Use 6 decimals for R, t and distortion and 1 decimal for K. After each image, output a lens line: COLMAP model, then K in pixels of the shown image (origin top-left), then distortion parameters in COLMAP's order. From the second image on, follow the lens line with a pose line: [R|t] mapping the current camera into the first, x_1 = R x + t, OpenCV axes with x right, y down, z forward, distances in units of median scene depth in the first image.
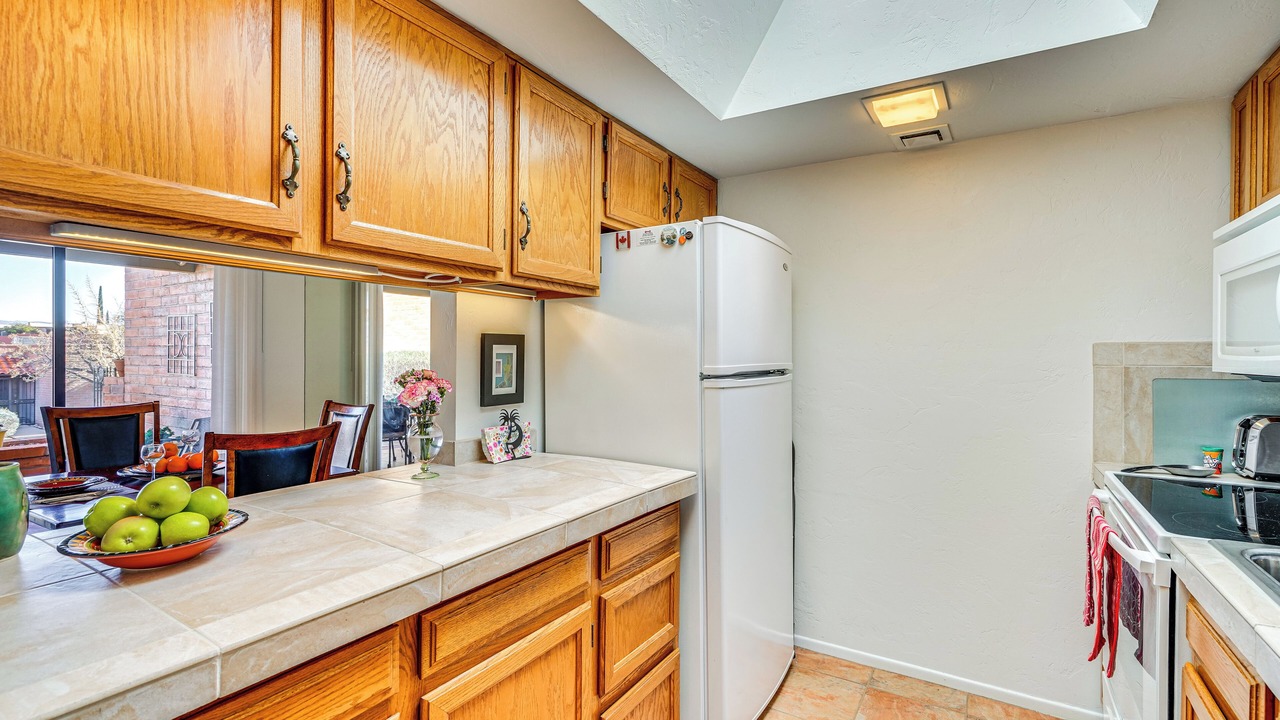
lens RADIAL K [[579.3, 0, 645.6], [0, 579.3, 360.3], [0, 0, 1]] dist [0.004447, 0.000832]
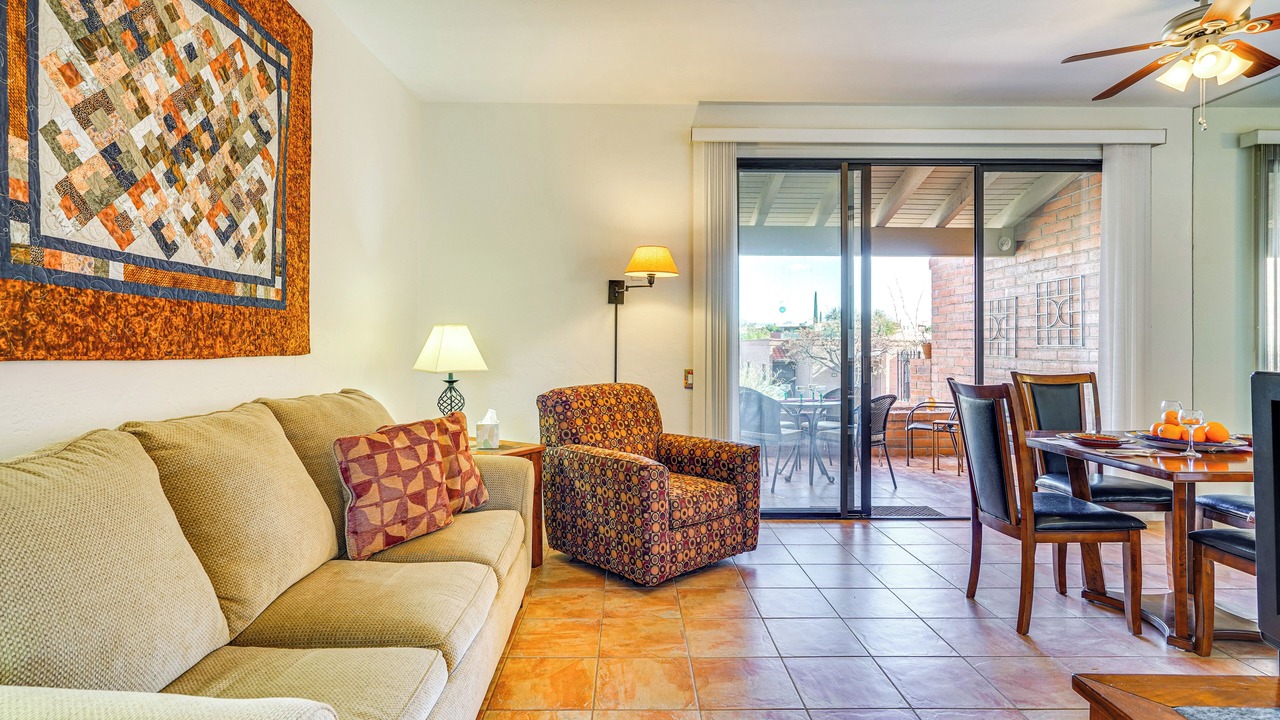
lens RADIAL K [[643.6, 0, 643.3], [0, 643.6, 341.0], [0, 0, 1]] dist [0.011468, 0.002414]
pose [[0.537275, -0.013622, -0.843297, -0.156466], [-0.002853, 0.999834, -0.017969, 0.019081], [0.843403, 0.012060, 0.537147, -0.145081]]
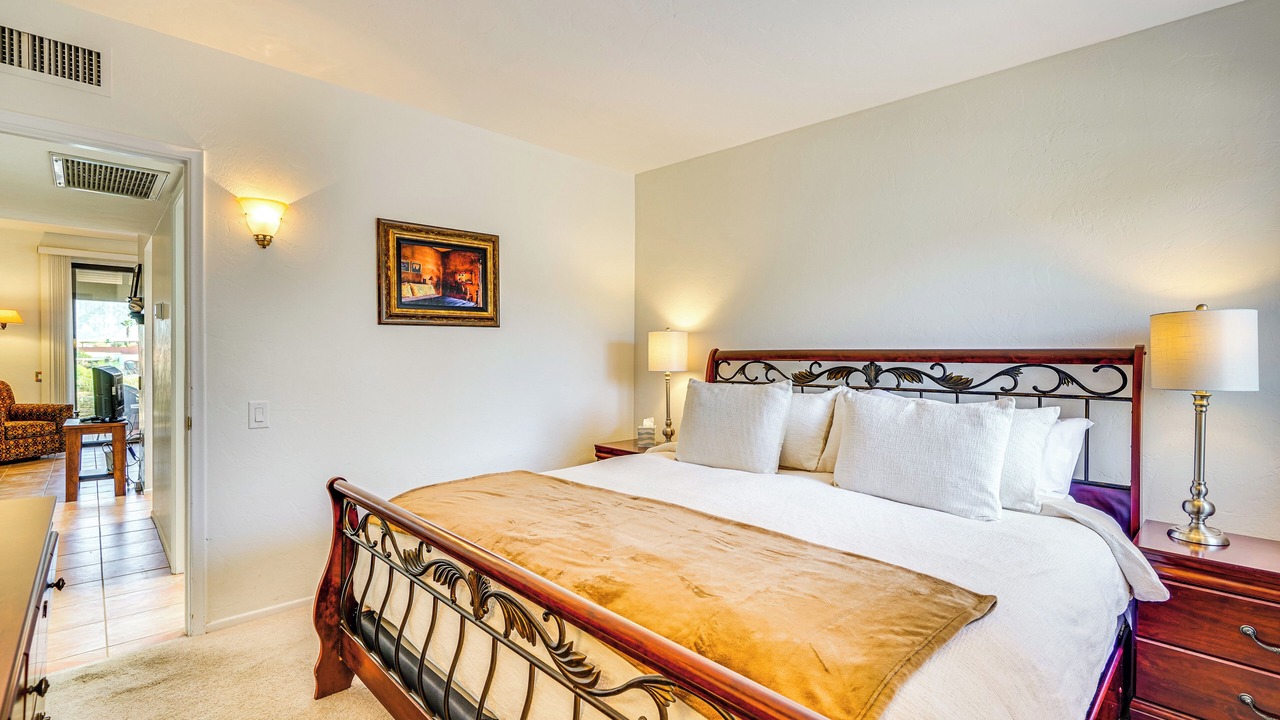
lens RADIAL K [[579.3, 0, 637.8], [0, 579.3, 359.4], [0, 0, 1]] dist [0.004447, 0.000832]
pose [[0.964586, -0.003447, -0.263745, 0.646622], [0.002480, 0.999989, -0.003997, 0.020167], [0.263756, 0.003201, 0.964584, -0.498843]]
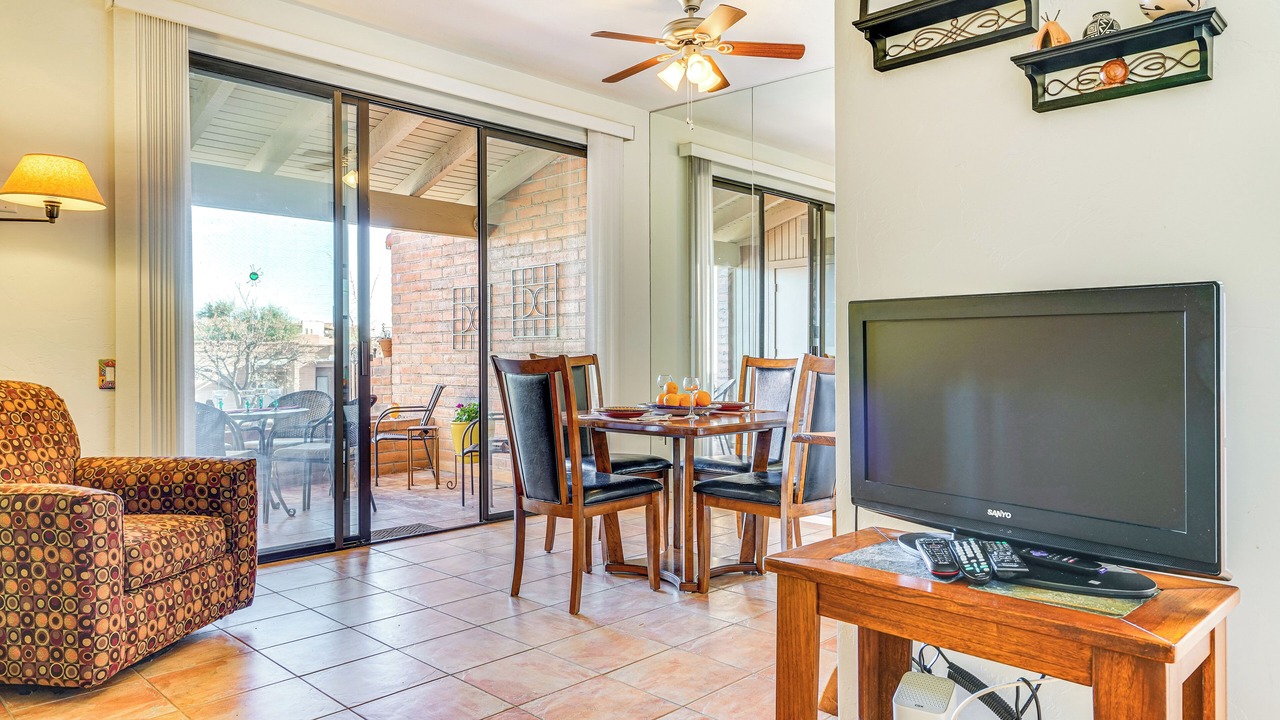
lens RADIAL K [[826.7, 0, 659.8], [0, 826.7, 339.8], [0, 0, 1]] dist [-0.001408, -0.005585]
pose [[0.974702, -0.017411, -0.222827, -0.203296], [0.012682, 0.999663, -0.022635, 0.038484], [0.223146, 0.019236, 0.974595, -0.195743]]
